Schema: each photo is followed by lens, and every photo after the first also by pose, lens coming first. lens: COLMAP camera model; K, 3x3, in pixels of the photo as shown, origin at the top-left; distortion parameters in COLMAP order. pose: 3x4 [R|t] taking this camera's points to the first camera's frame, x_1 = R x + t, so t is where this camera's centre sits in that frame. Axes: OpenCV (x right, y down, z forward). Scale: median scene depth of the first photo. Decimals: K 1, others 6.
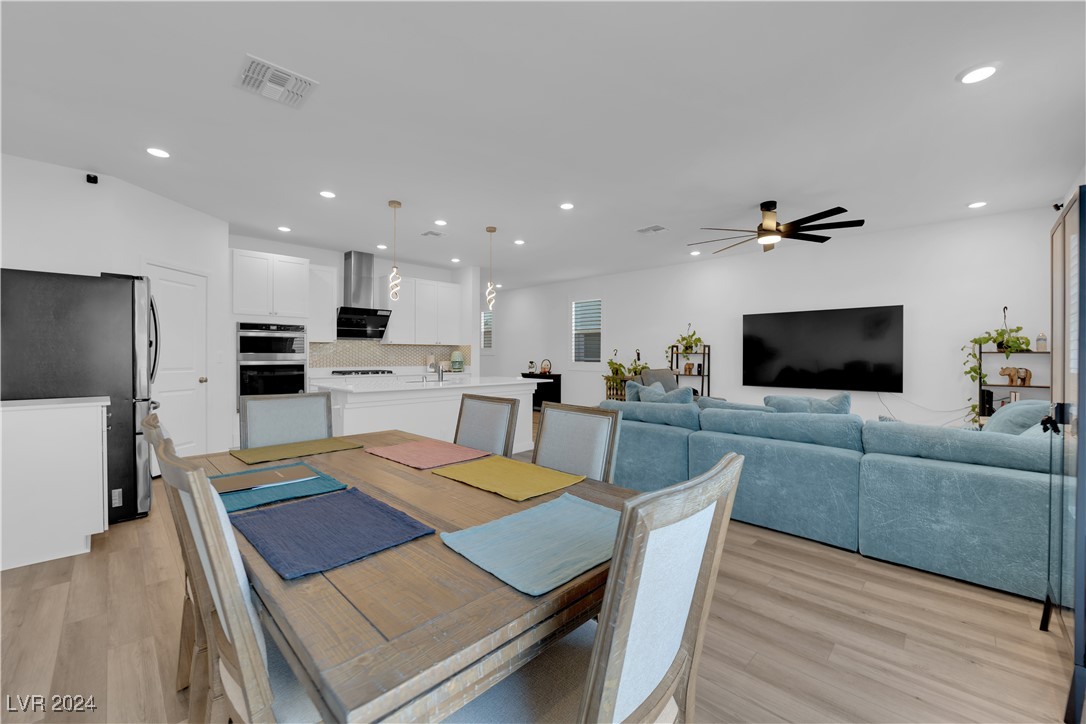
lens RADIAL K [[436.6, 0, 543.0], [0, 436.6, 355.7], [0, 0, 1]] dist [-0.011519, -0.000625]
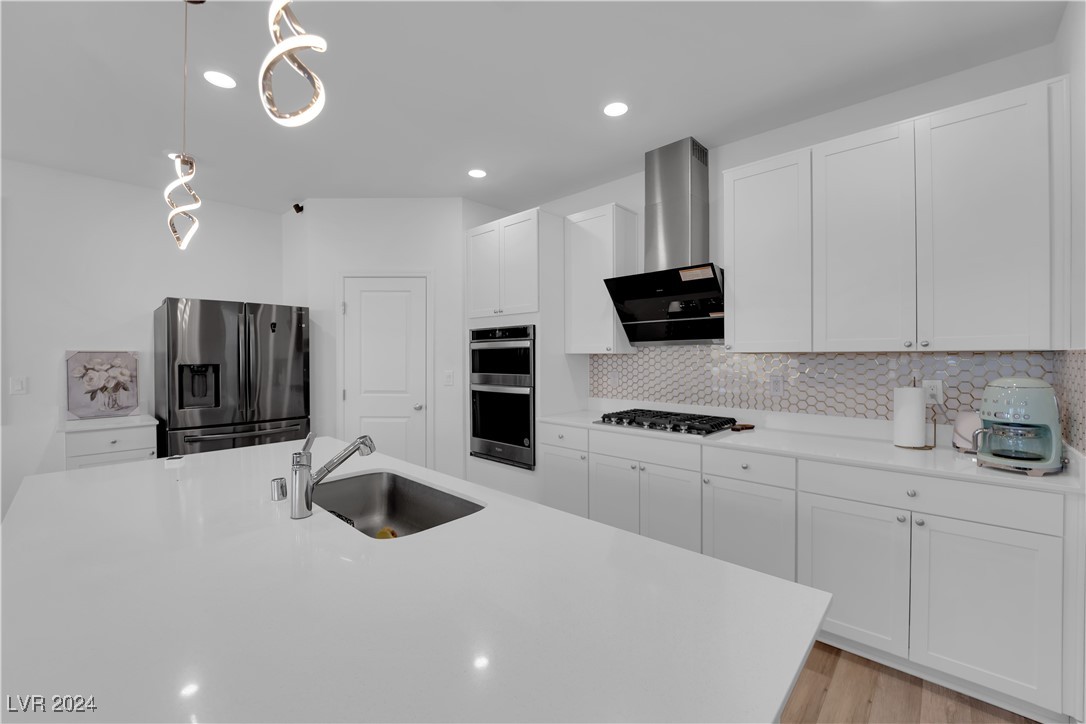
lens RADIAL K [[436.6, 0, 545.8], [0, 436.6, 359.5], [0, 0, 1]] dist [-0.011519, -0.000625]
pose [[0.034235, 0.003866, -0.999406, 0.021741], [0.003089, 0.999987, 0.003974, -0.028354], [0.999409, -0.003223, 0.034223, 1.000026]]
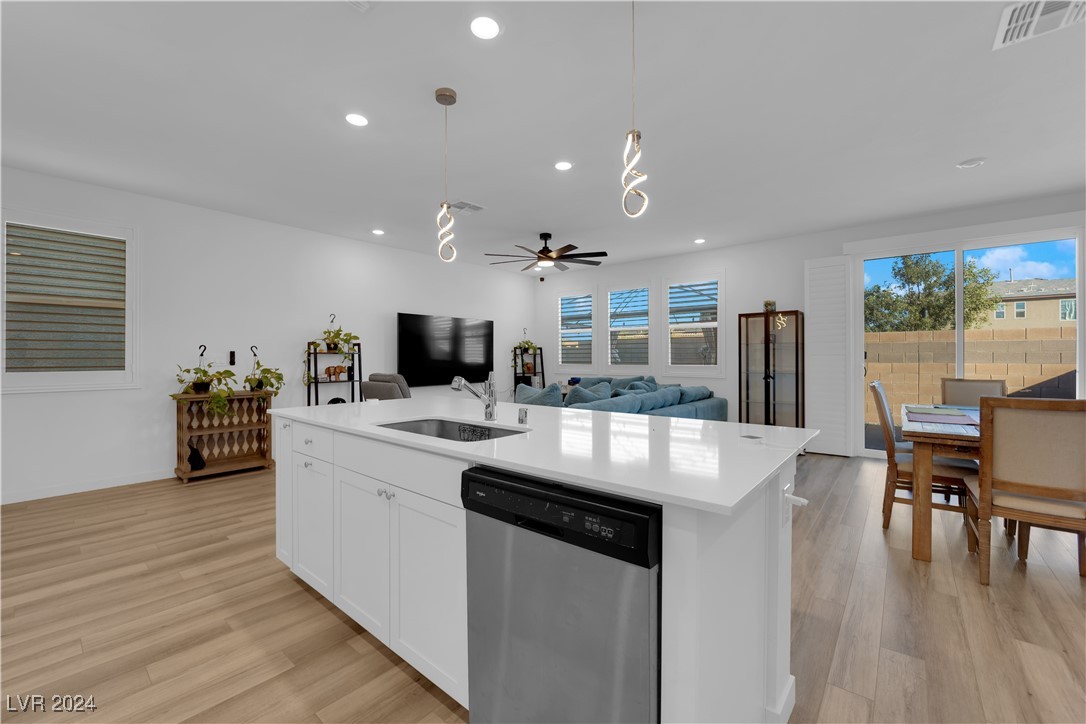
lens RADIAL K [[436.6, 0, 550.7], [0, 436.6, 355.8], [0, 0, 1]] dist [-0.011519, -0.000625]
pose [[-0.089185, -0.001630, 0.996014, -0.577572], [0.002039, 0.999996, 0.001819, -0.001993], [-0.996013, 0.002193, -0.089181, 0.862877]]
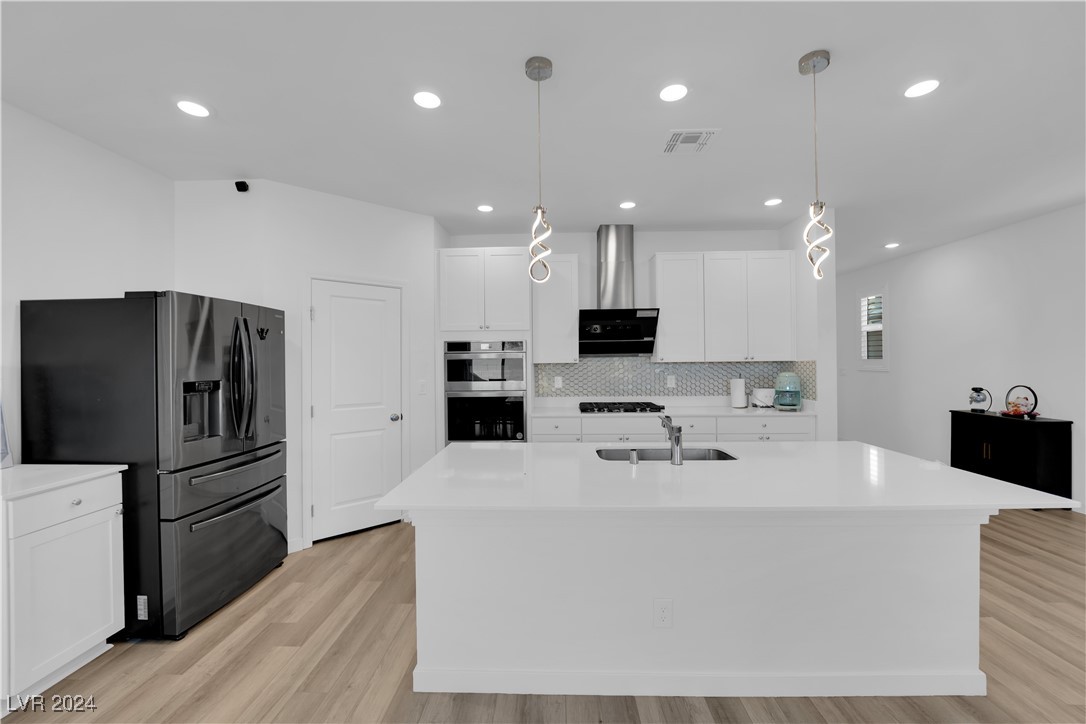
lens RADIAL K [[436.6, 0, 543.3], [0, 436.6, 361.2], [0, 0, 1]] dist [-0.011519, -0.000625]
pose [[0.683520, -0.008833, -0.729878, -0.010882], [0.011544, 0.999933, -0.001291, -0.036122], [0.729840, -0.007544, 0.683576, 0.539599]]
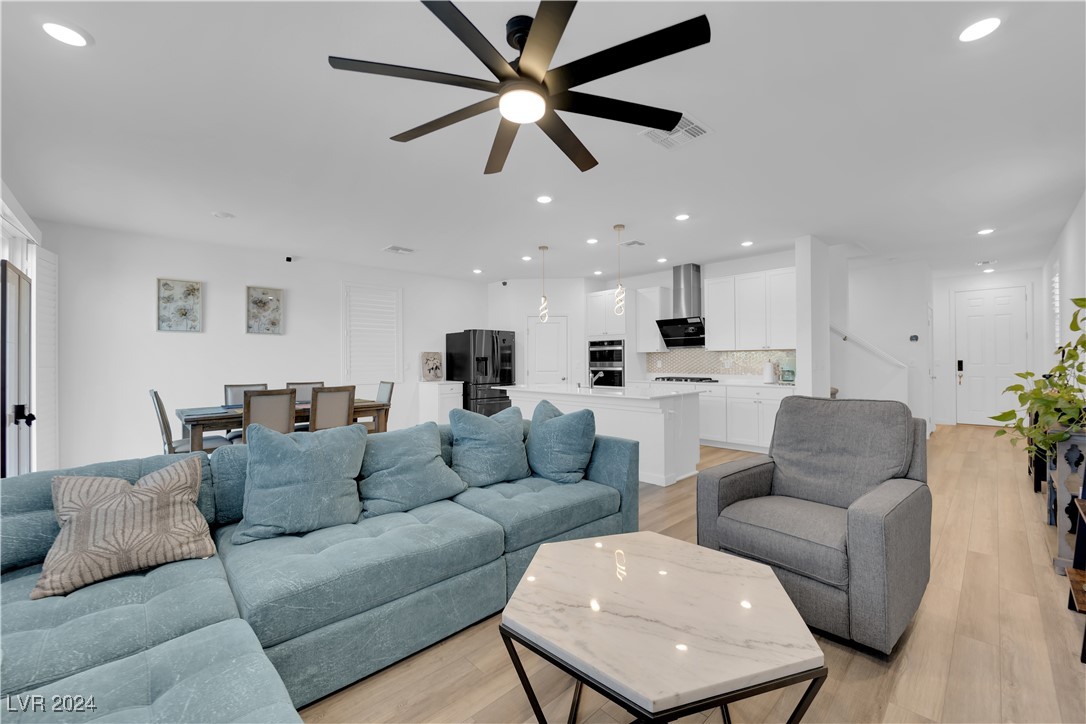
lens RADIAL K [[436.6, 0, 546.3], [0, 436.6, 360.0], [0, 0, 1]] dist [-0.011519, -0.000625]
pose [[-0.026522, -0.005924, -0.999631, 0.743972], [0.006374, 0.999961, -0.006095, -0.004487], [0.999628, -0.006533, -0.026483, 0.809719]]
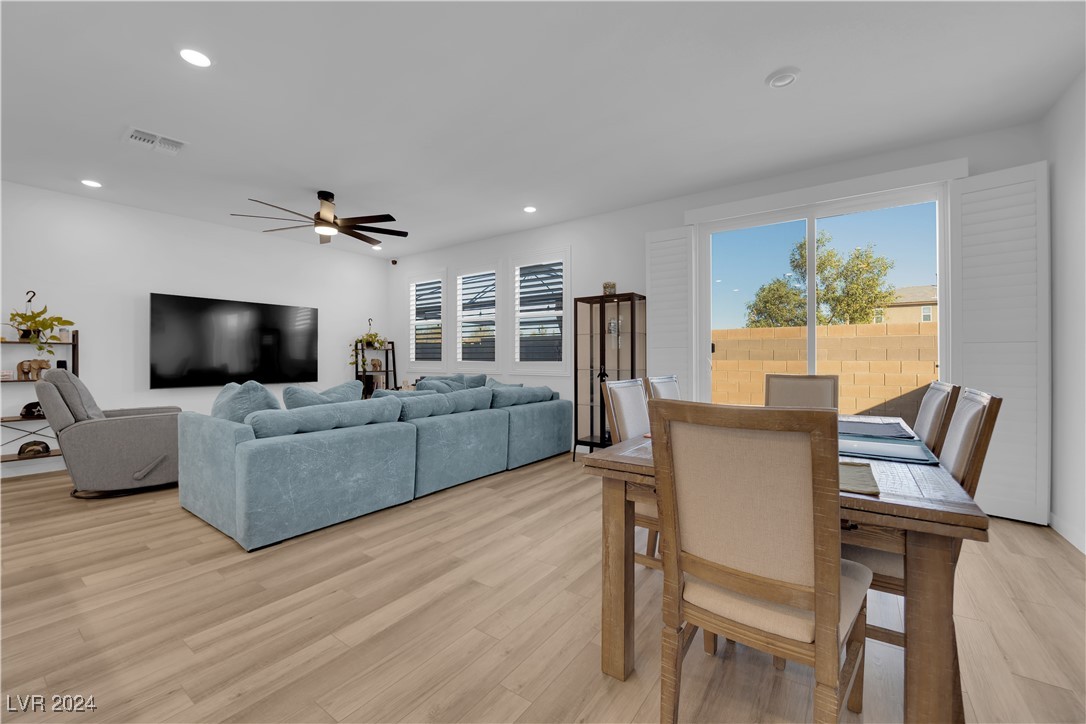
lens RADIAL K [[436.6, 0, 547.4], [0, 436.6, 354.6], [0, 0, 1]] dist [-0.011519, -0.000625]
pose [[-0.169300, 0.003926, 0.985557, -0.423459], [-0.000382, 0.999992, -0.004049, 0.015092], [-0.985565, -0.001062, -0.169297, 0.529460]]
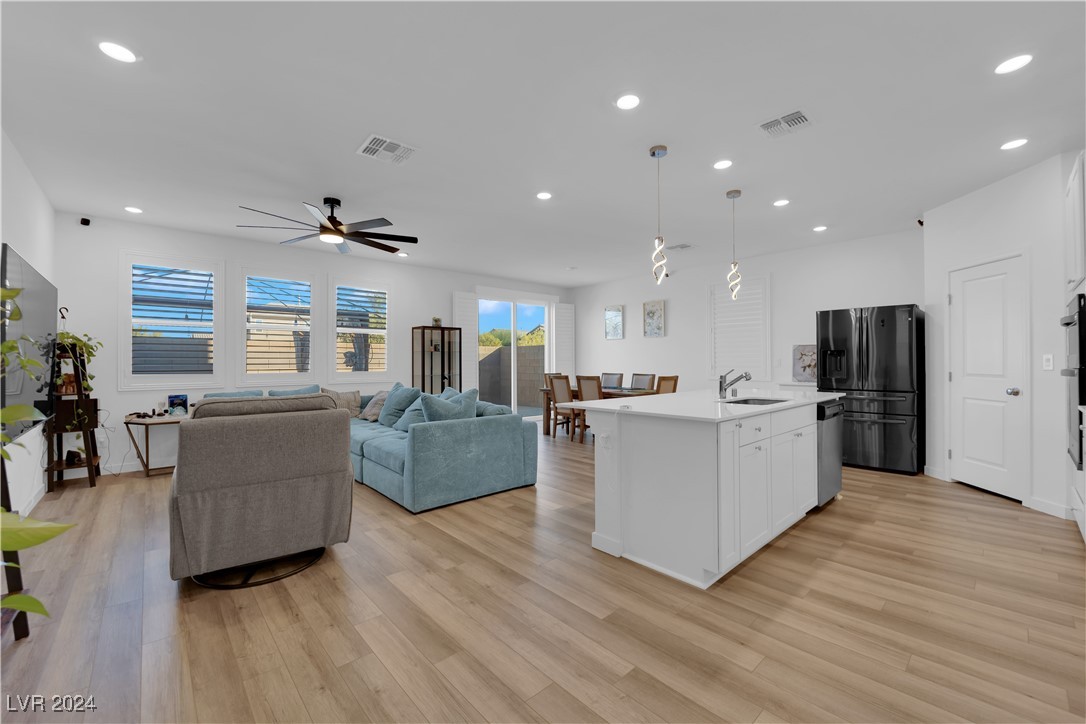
lens RADIAL K [[436.6, 0, 540.5], [0, 436.6, 360.9], [0, 0, 1]] dist [-0.011519, -0.000625]
pose [[-0.998636, 0.000747, 0.052203, 0.010908], [0.000552, 0.999993, -0.003759, 0.003239], [-0.052206, -0.003725, -0.998629, 1.496079]]
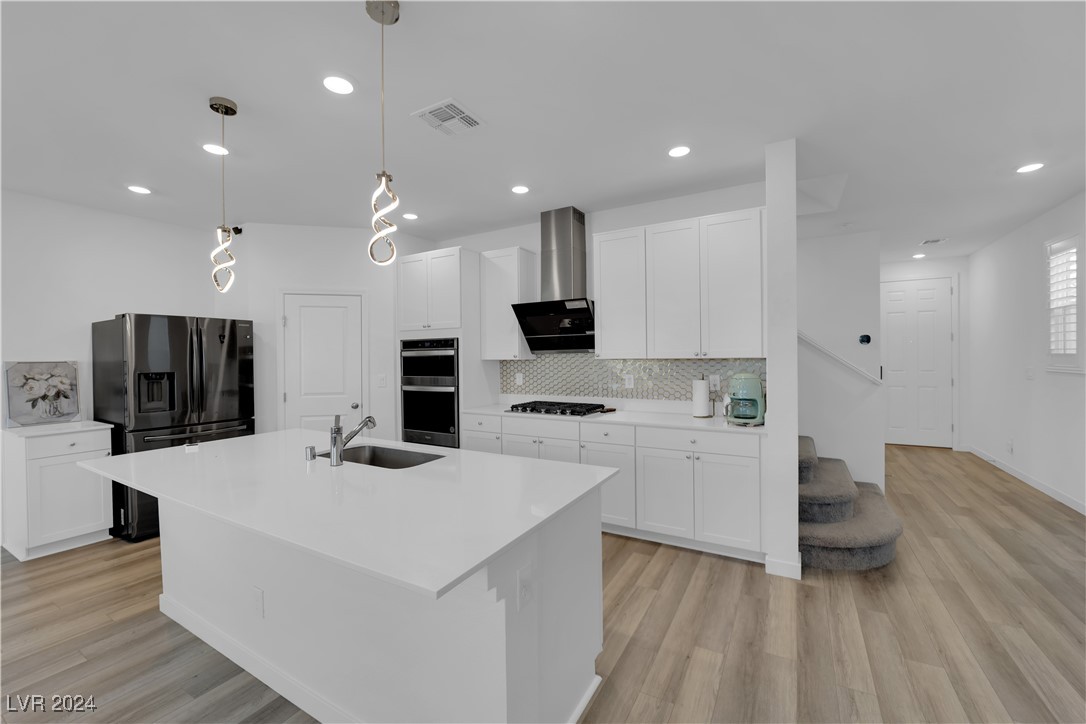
lens RADIAL K [[436.6, 0, 545.6], [0, 436.6, 359.4], [0, 0, 1]] dist [-0.011519, -0.000625]
pose [[0.256538, 0.001057, -0.966534, 0.195050], [0.011880, 0.999920, 0.004247, -0.036279], [0.966461, -0.012572, 0.256505, 0.959294]]
